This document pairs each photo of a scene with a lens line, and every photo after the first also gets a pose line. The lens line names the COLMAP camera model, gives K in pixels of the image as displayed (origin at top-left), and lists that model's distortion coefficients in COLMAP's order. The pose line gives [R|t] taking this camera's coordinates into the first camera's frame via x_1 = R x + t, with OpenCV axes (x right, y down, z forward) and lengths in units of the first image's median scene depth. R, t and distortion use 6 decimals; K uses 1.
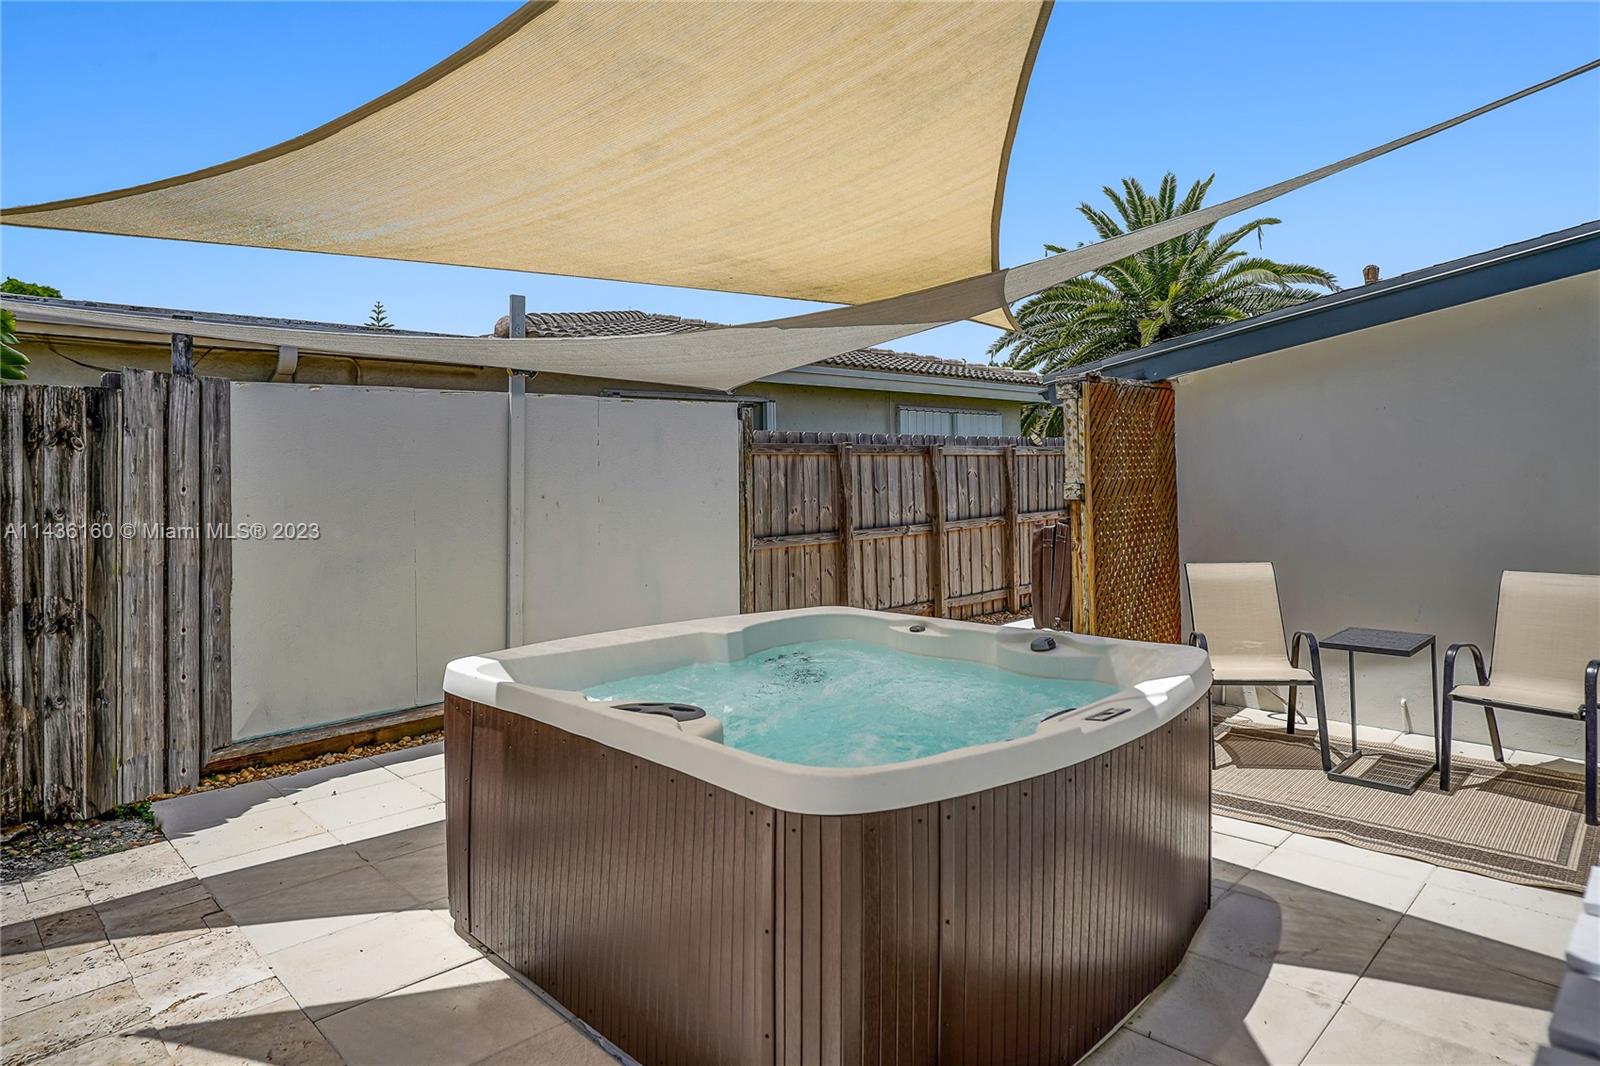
lens RADIAL K [[908.3, 0, 796.2], [0, 908.3, 479.6], [0, 0, 1]] dist [-0.026591, 0.014542]
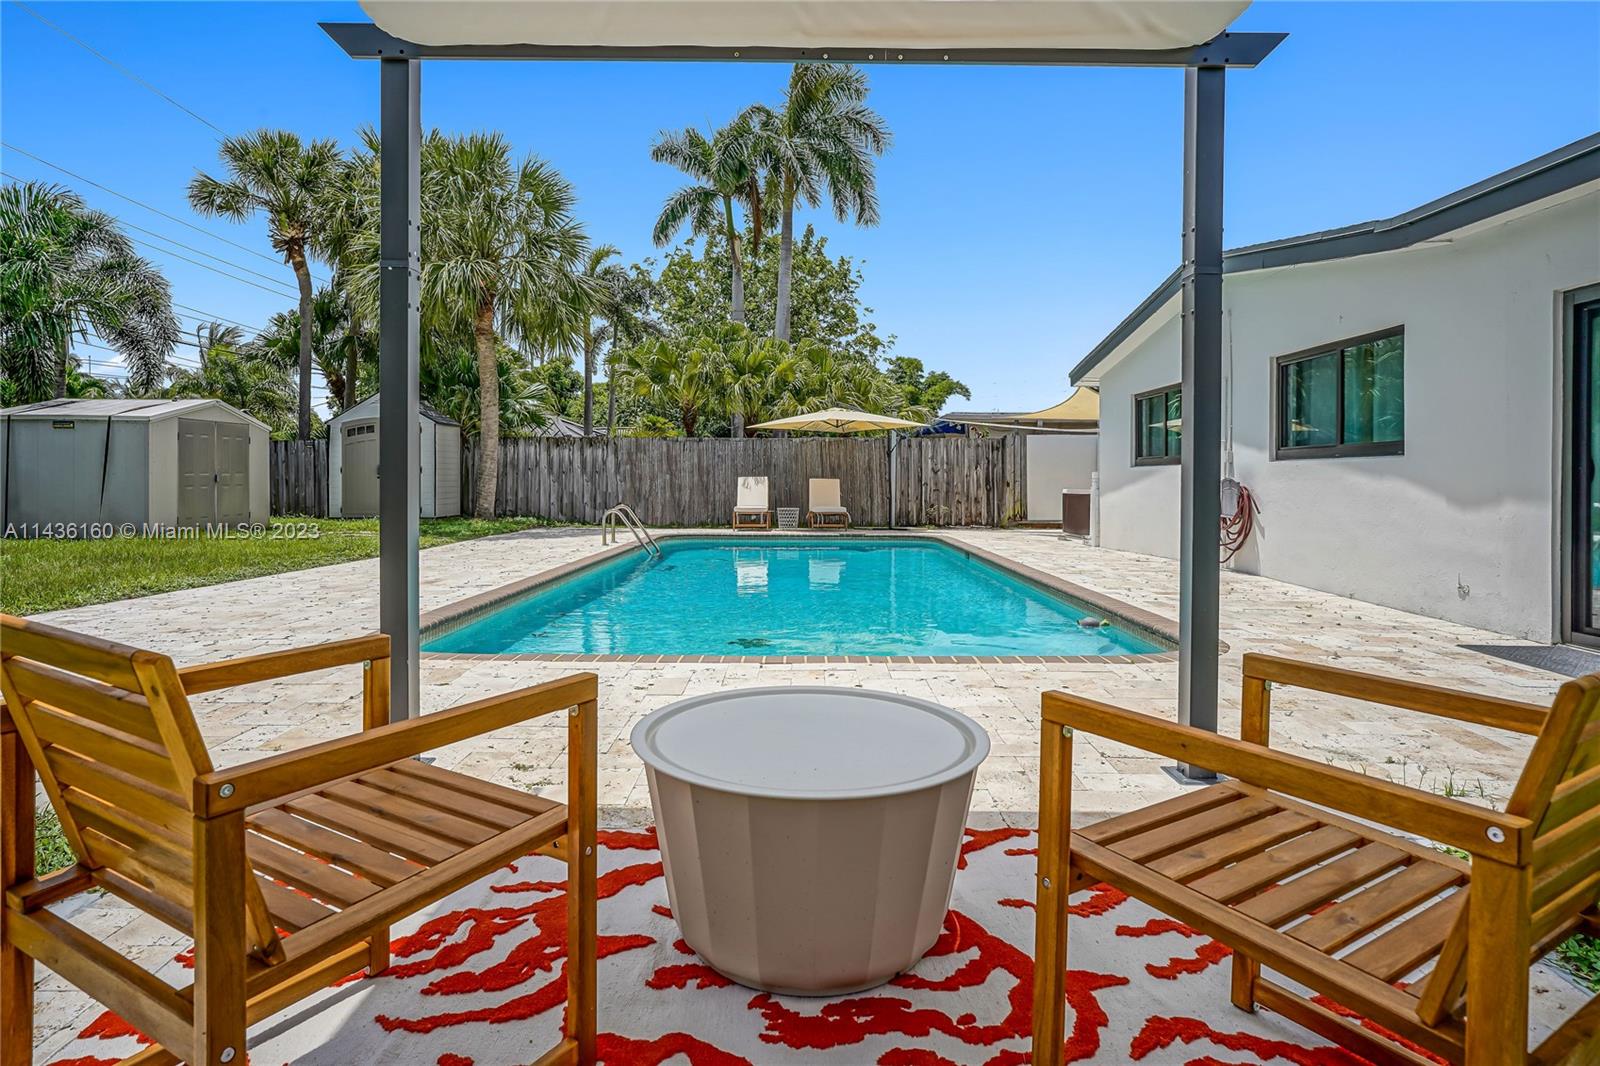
lens RADIAL K [[908.3, 0, 755.2], [0, 908.3, 488.9], [0, 0, 1]] dist [-0.026591, 0.014542]
pose [[0.665760, 0.005487, -0.746146, 1.898724], [-0.011479, 0.999930, -0.002889, 0.191022], [0.746078, 0.010488, 0.665776, -3.114746]]
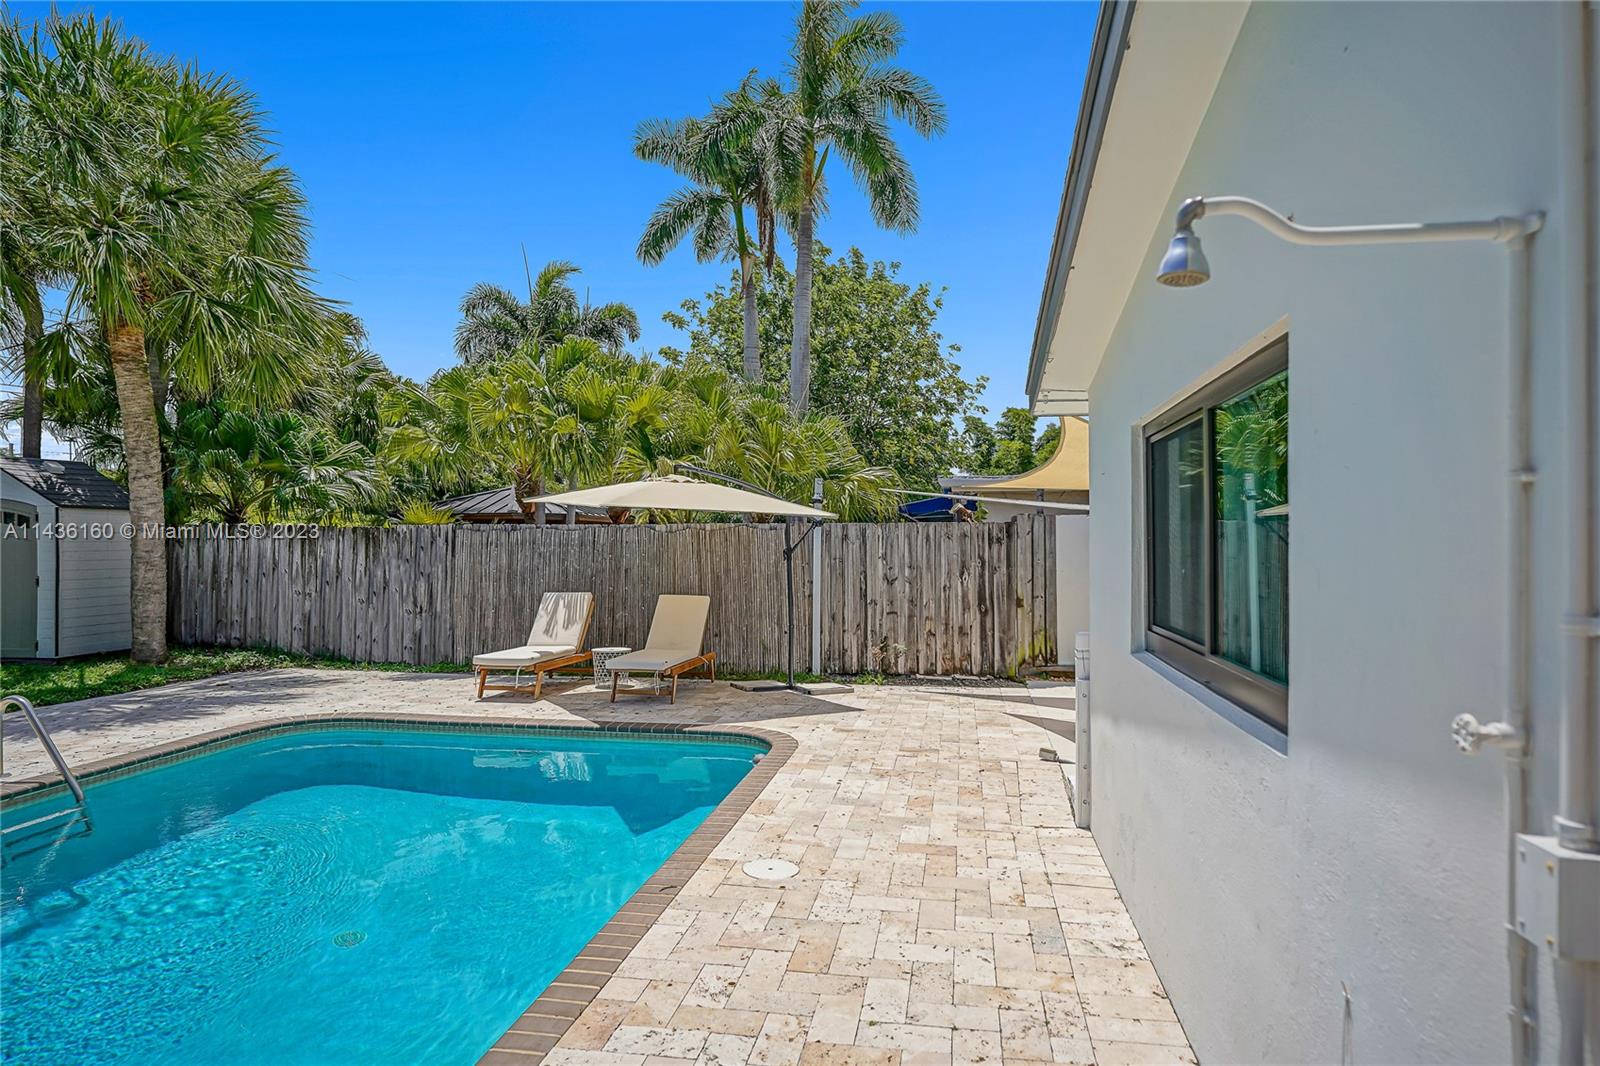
lens RADIAL K [[908.3, 0, 802.9], [0, 908.3, 533.2], [0, 0, 1]] dist [-0.026591, 0.014542]
pose [[0.573237, -0.009798, -0.819331, 1.086575], [-0.007592, 0.999822, -0.017268, -0.016101], [0.819354, 0.016120, 0.573061, -1.057402]]
